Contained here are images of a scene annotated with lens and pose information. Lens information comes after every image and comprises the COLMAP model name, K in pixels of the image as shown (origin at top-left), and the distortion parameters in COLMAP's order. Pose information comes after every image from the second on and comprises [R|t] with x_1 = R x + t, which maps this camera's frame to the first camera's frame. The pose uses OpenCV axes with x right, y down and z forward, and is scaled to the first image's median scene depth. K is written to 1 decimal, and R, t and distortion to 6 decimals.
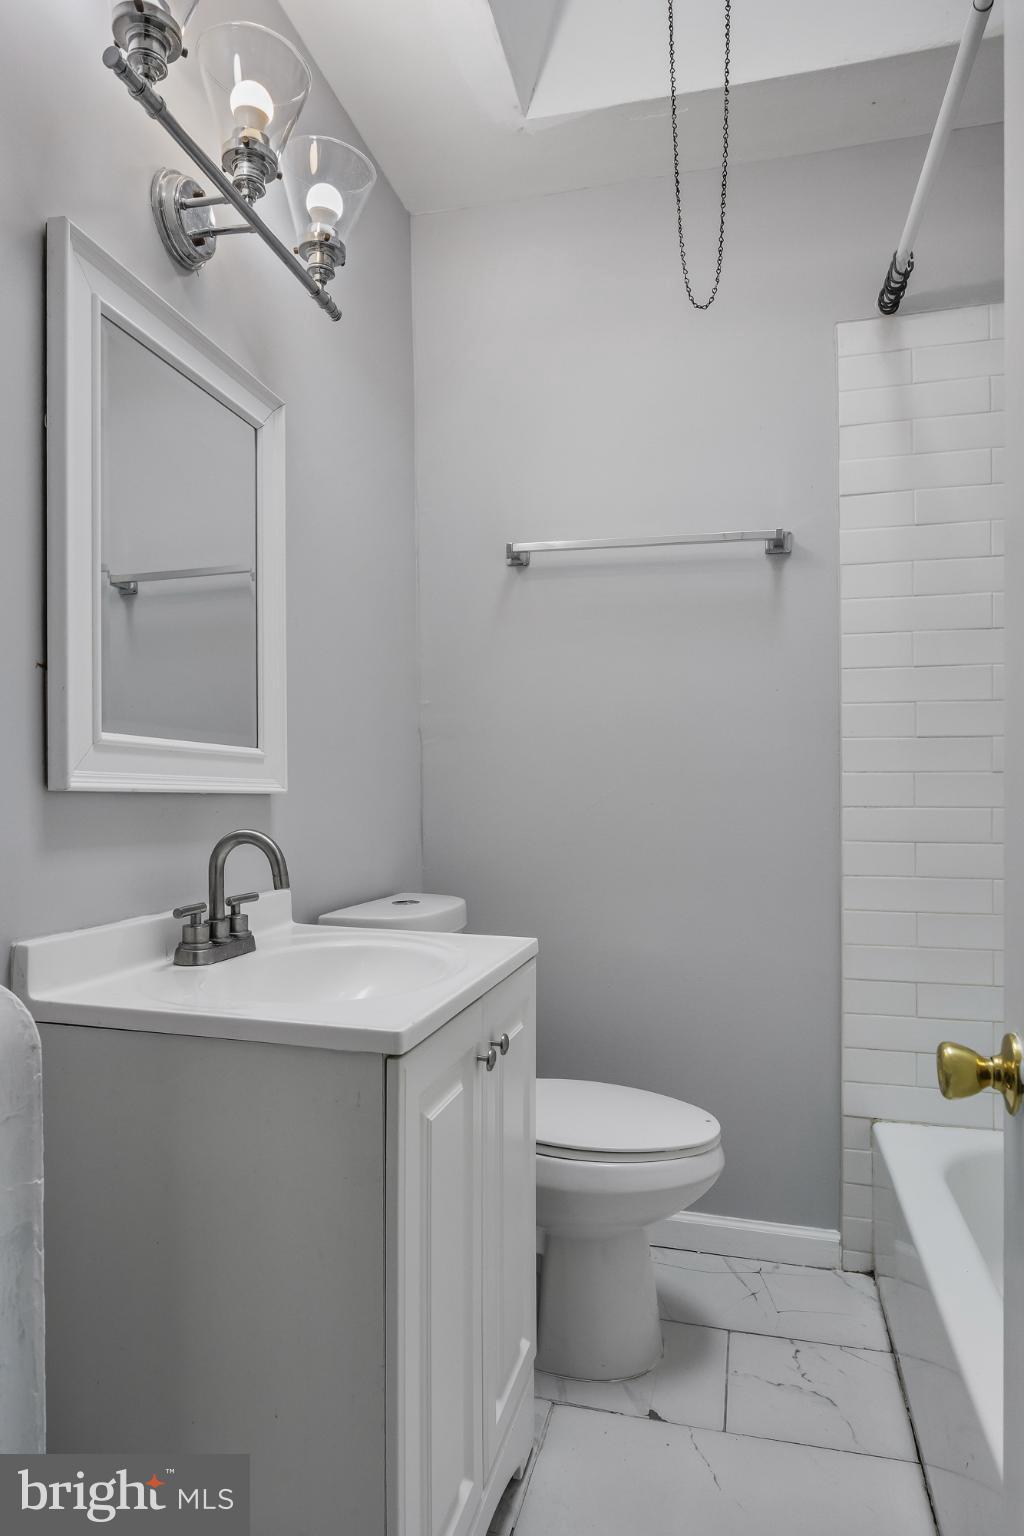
lens RADIAL K [[895.3, 0, 514.2], [0, 895.3, 782.2], [0, 0, 1]] dist [-0.008793, -0.002409]
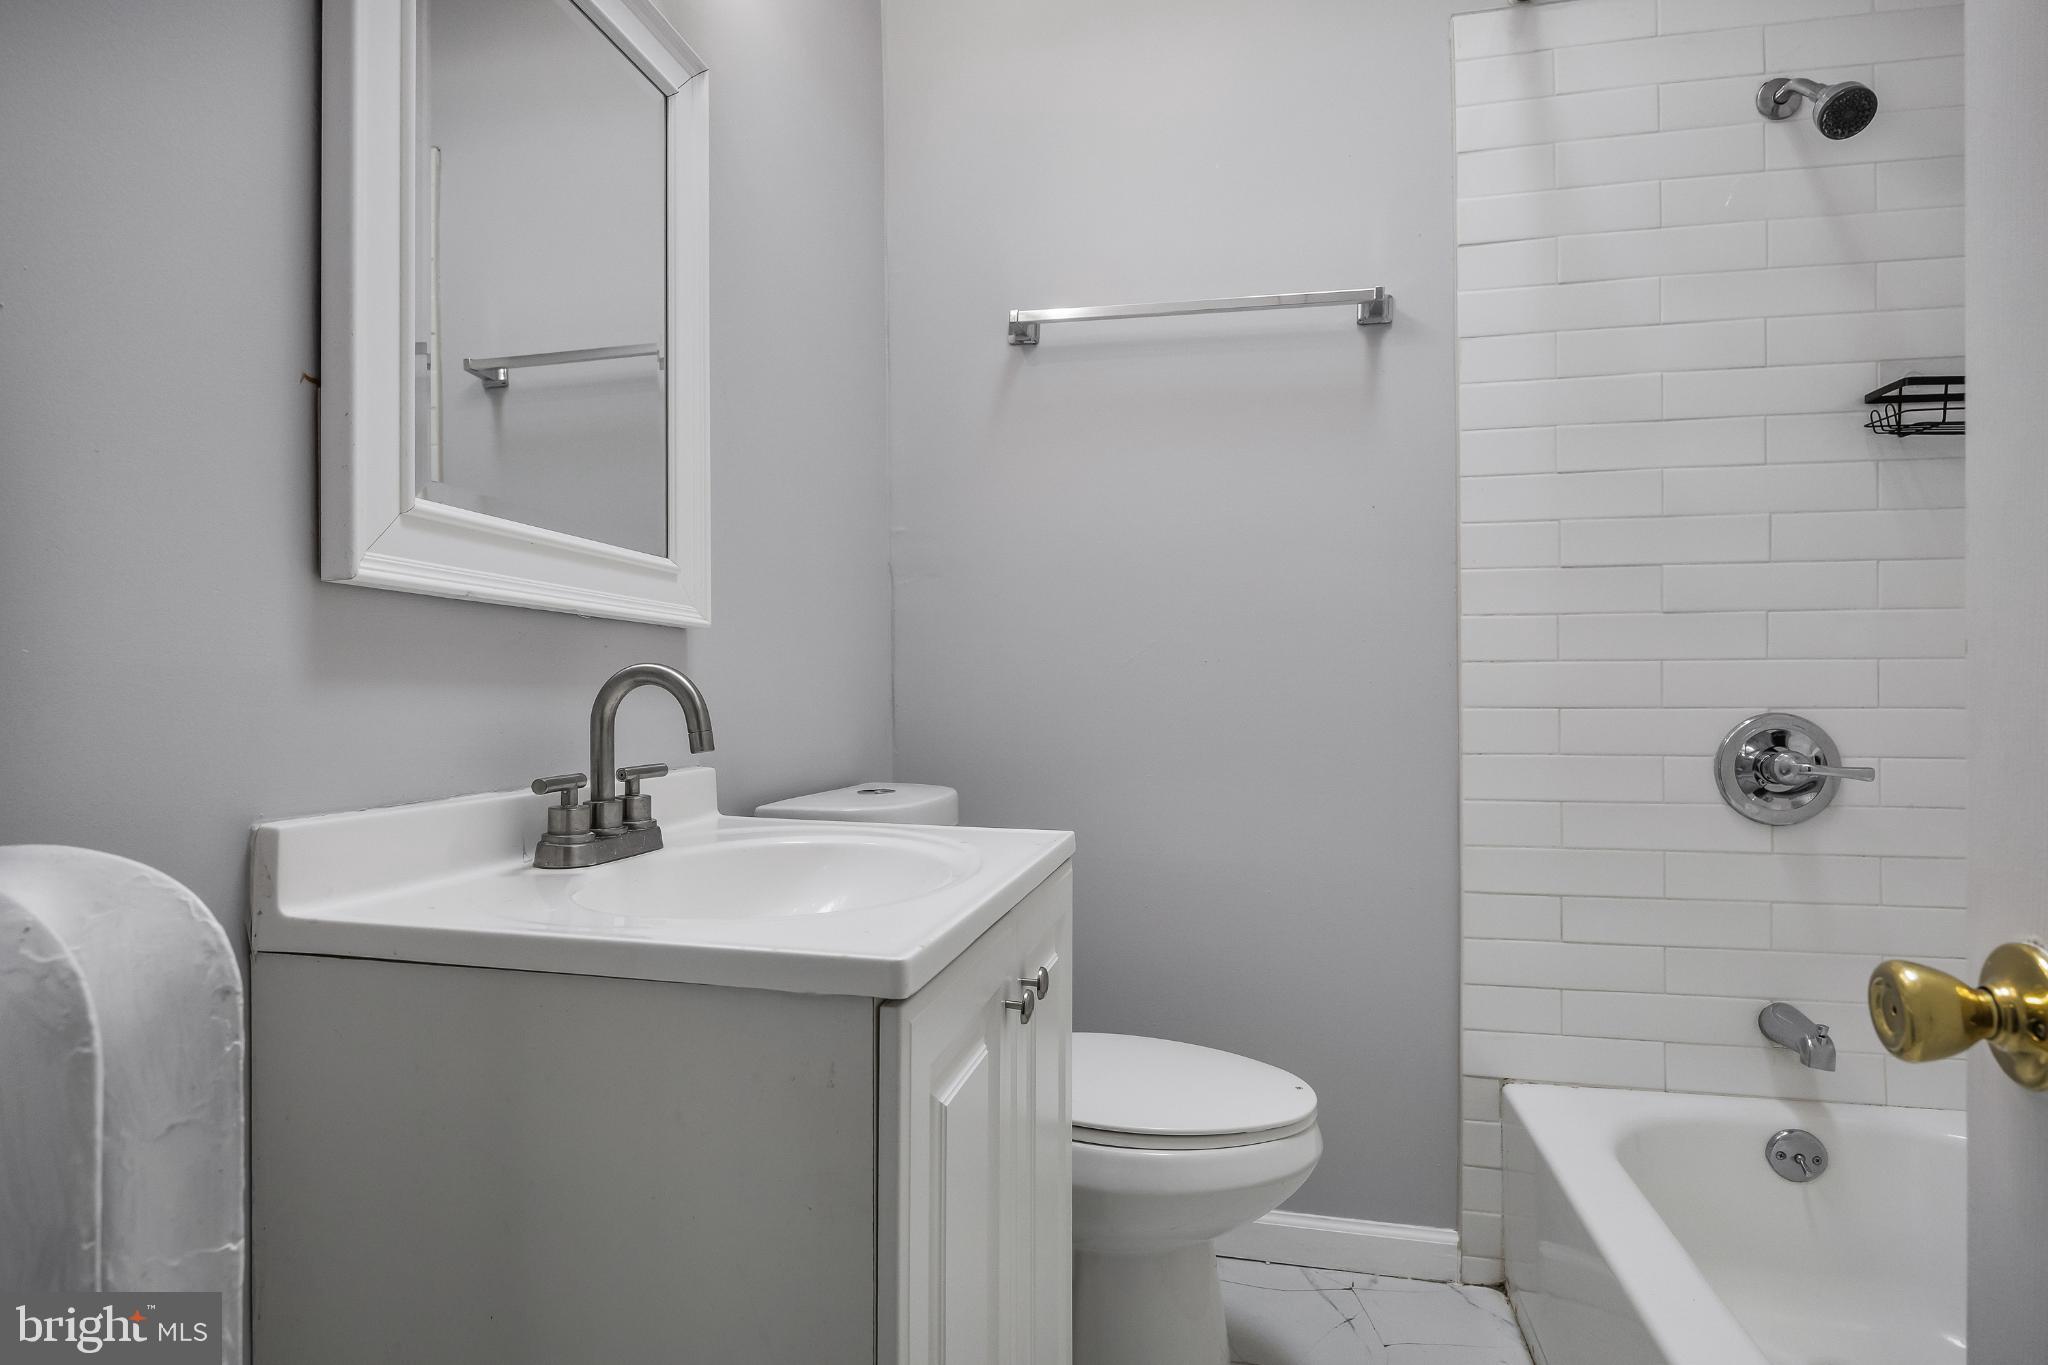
lens RADIAL K [[1040.4, 0, 1020.7], [0, 1040.4, 675.5], [0, 0, 1]] dist [-0.010798, -0.000046]
pose [[0.999172, -0.001445, 0.040652, -0.044896], [0.001824, 0.999955, -0.009277, 0.056623], [-0.040636, 0.009344, 0.999130, 0.179441]]
